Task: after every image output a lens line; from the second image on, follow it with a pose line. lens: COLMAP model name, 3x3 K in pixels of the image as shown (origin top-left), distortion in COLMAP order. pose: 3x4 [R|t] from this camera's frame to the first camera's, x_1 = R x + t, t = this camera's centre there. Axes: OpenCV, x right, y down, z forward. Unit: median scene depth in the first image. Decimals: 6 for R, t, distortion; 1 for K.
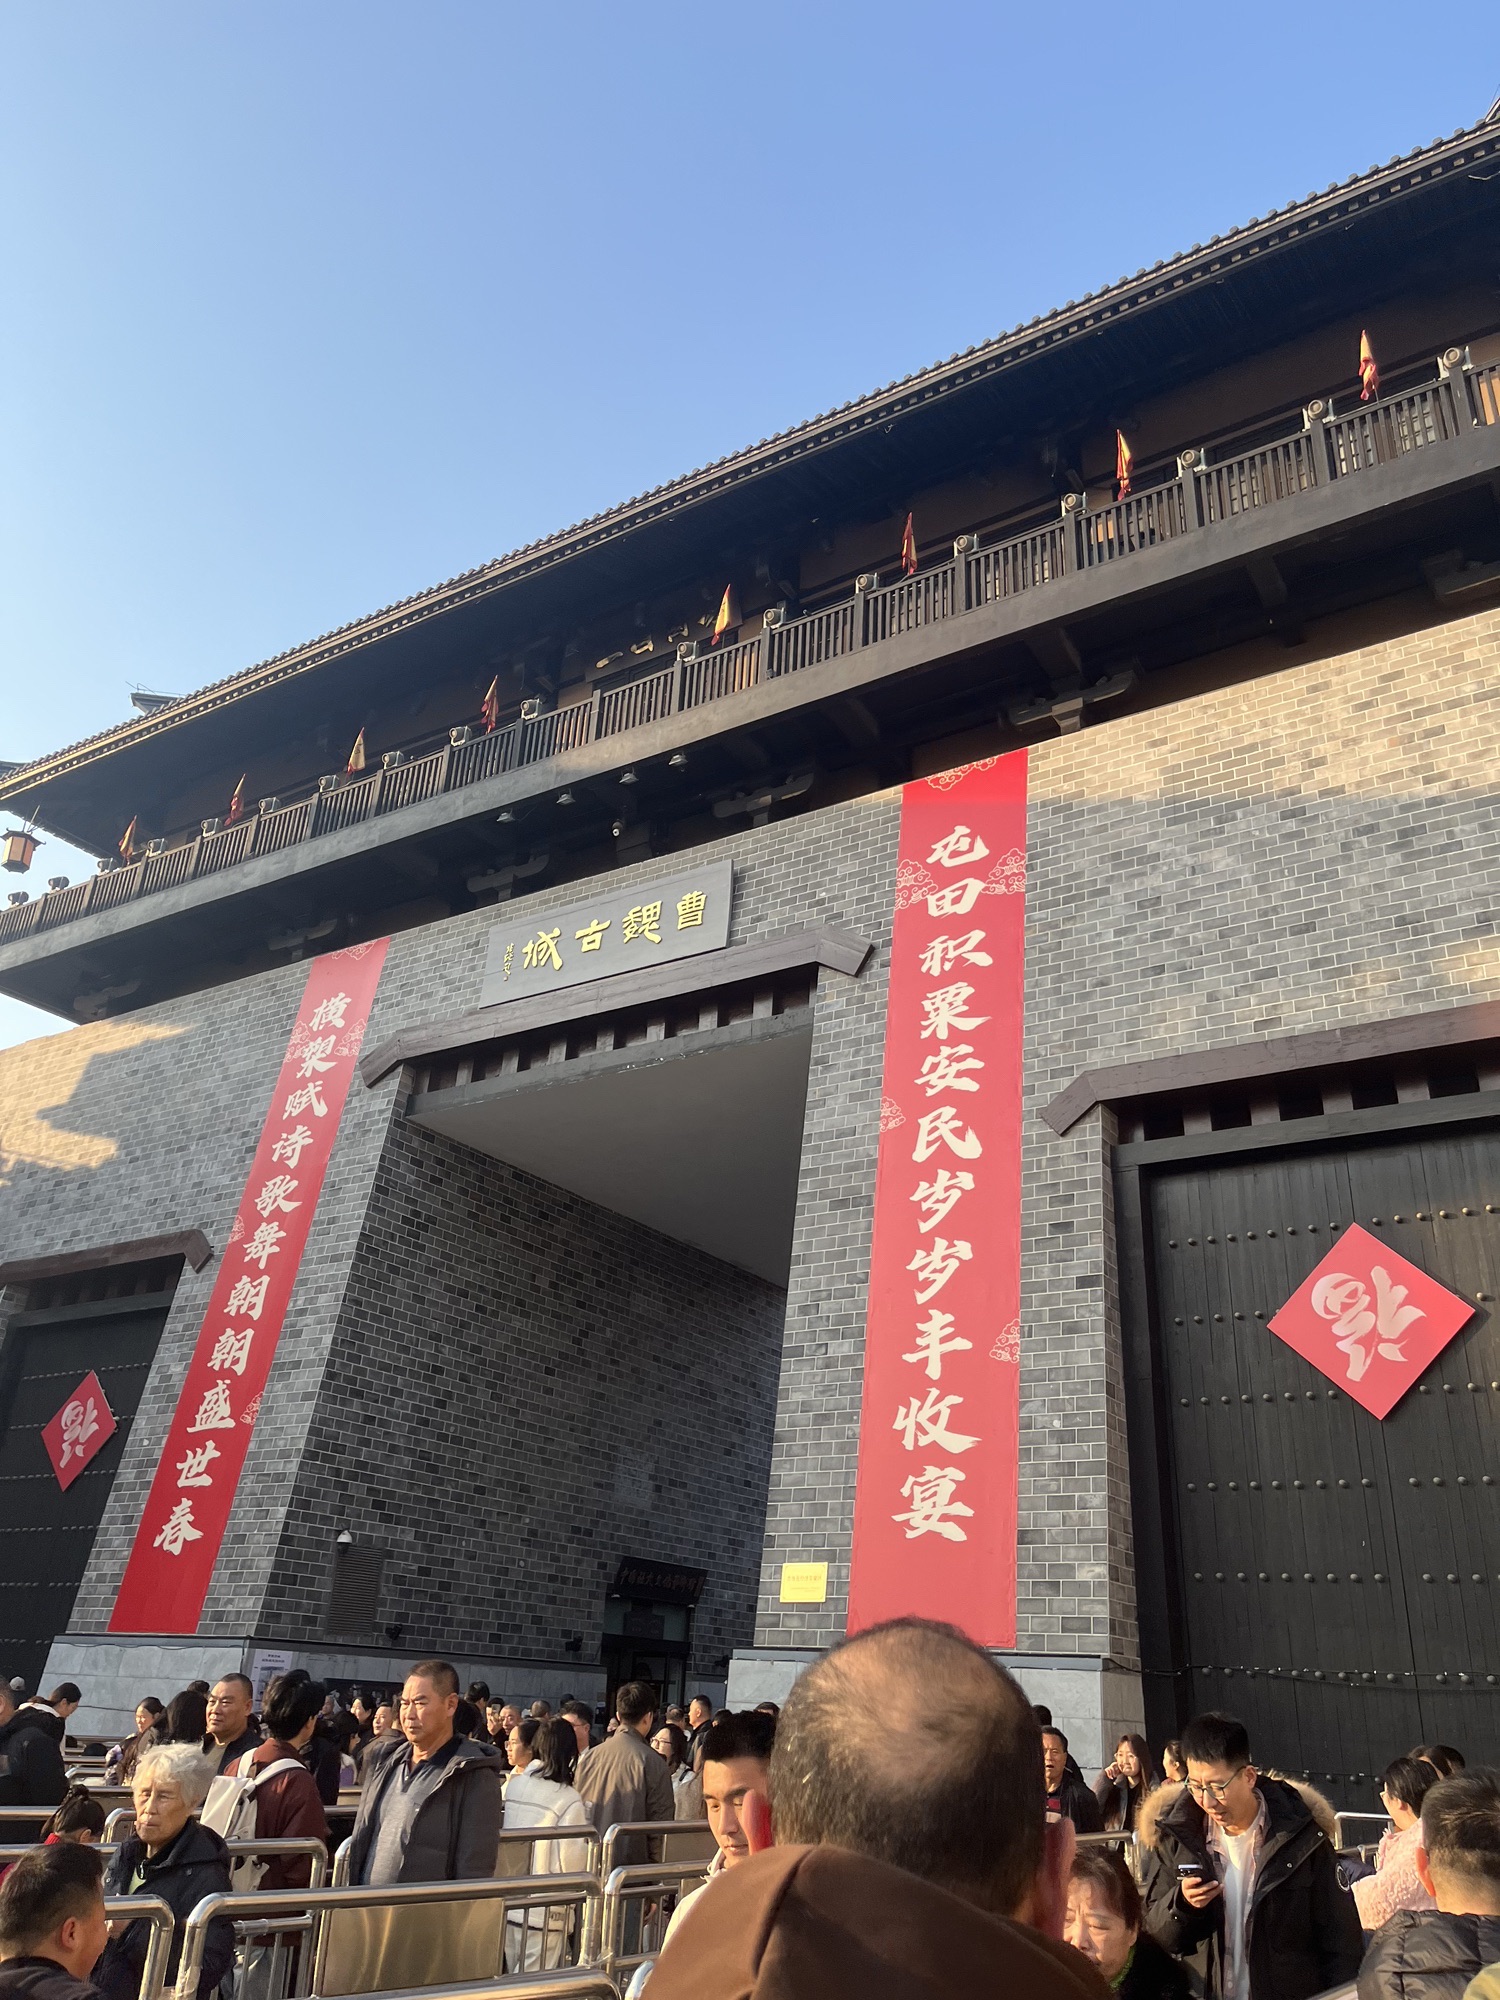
lens RADIAL K [[1521.2, 0, 750.0], [0, 1521.2, 1000.0], [0, 0, 1]] dist [0.065434, -0.072551]
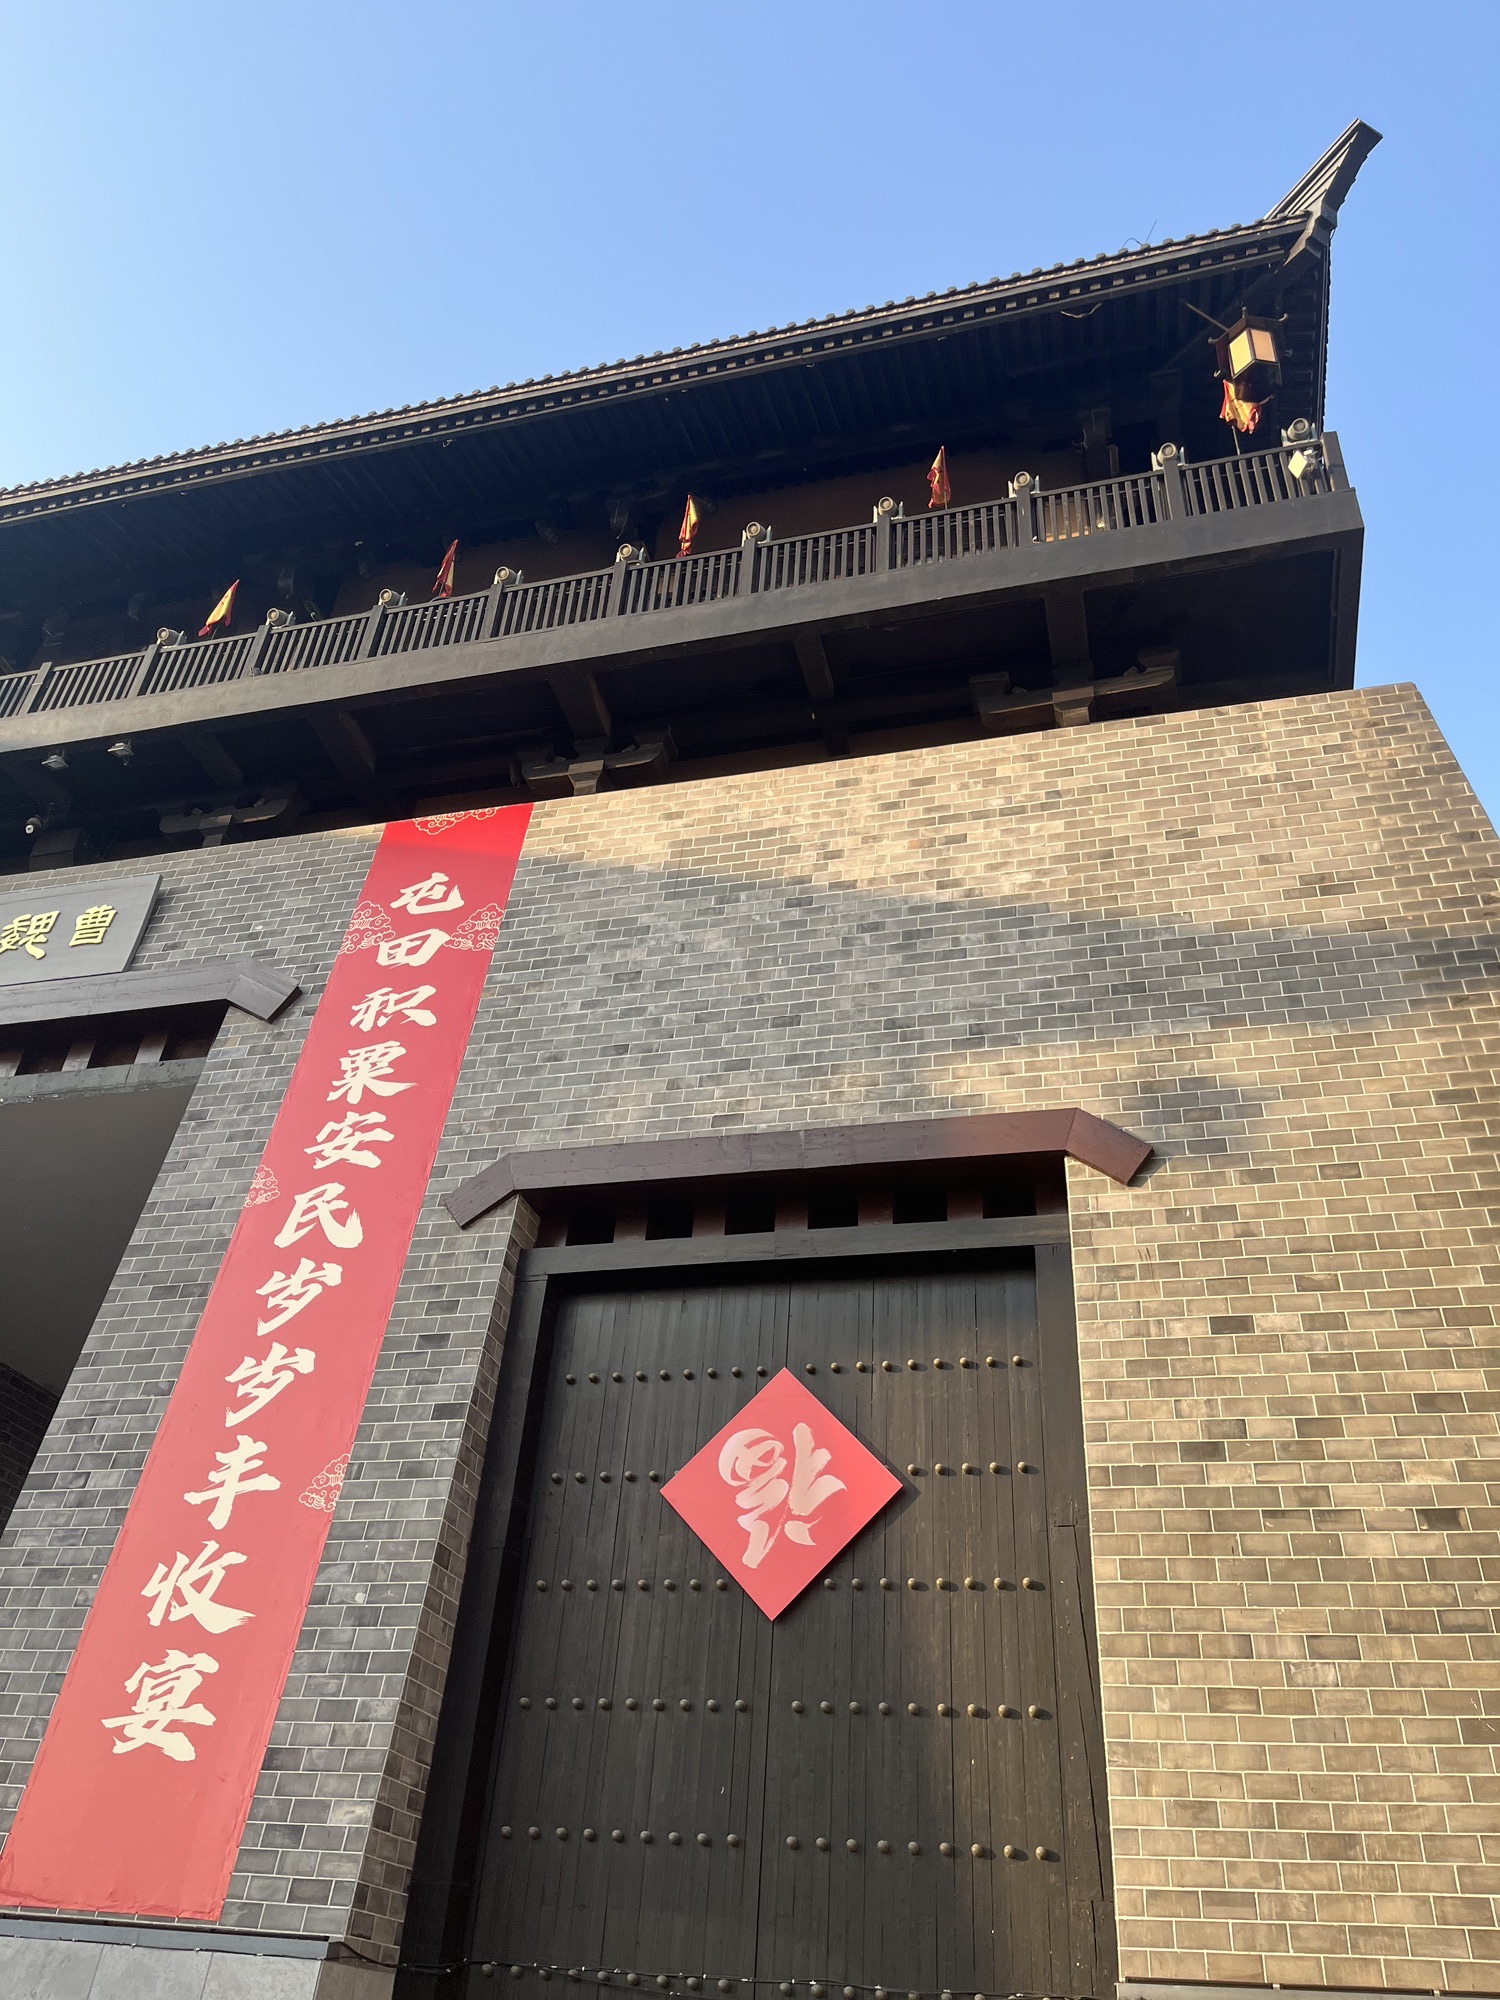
lens RADIAL K [[1530.6, 0, 744.4], [0, 1530.6, 991.6], [0, 0, 1]] dist [0.068144, -0.096576]
pose [[0.954235, 0.188615, 0.232077, 0.127922], [-0.146266, 0.971229, -0.187939, 0.092316], [-0.260848, 0.145393, 0.954368, 0.179422]]
